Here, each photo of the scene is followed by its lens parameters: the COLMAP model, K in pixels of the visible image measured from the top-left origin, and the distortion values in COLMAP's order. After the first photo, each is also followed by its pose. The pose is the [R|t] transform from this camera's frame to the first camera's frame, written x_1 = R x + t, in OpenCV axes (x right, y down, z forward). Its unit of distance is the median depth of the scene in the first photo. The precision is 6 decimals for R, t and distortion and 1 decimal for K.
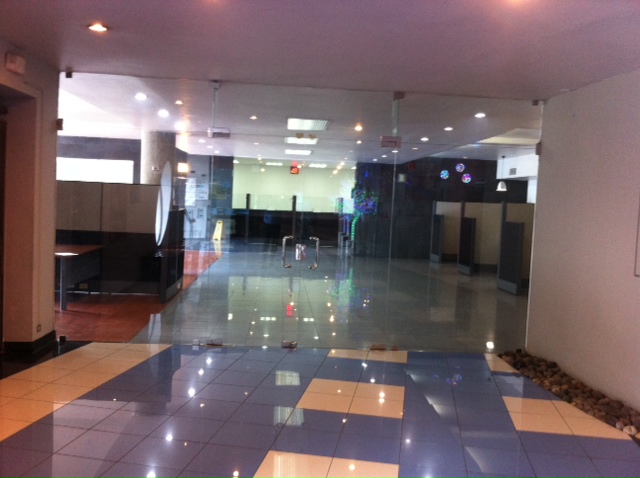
lens RADIAL K [[638.5, 0, 320.0], [0, 638.5, 239.0], [0, 0, 1]] dist [0.170116, -0.518939]
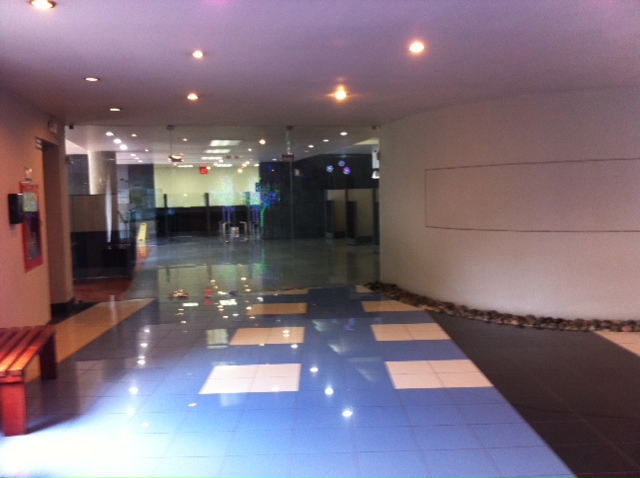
lens RADIAL K [[638.5, 0, 320.0], [0, 638.5, 239.0], [0, 0, 1]] dist [0.170116, -0.518939]
pose [[0.985167, -0.083931, 0.149671, -0.025001], [0.081549, 0.996427, 0.021992, 0.008108], [-0.150982, -0.009461, 0.988491, -0.228494]]
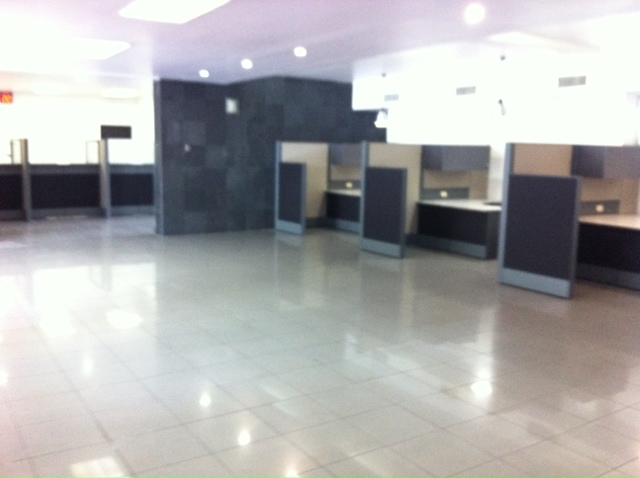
lens RADIAL K [[638.5, 0, 320.0], [0, 638.5, 239.0], [0, 0, 1]] dist [0.170116, -0.518939]
pose [[0.888251, -0.089549, 0.450545, -0.100035], [0.051292, 0.994016, 0.096444, -0.022841], [-0.456485, -0.062557, 0.887529, 0.415917]]
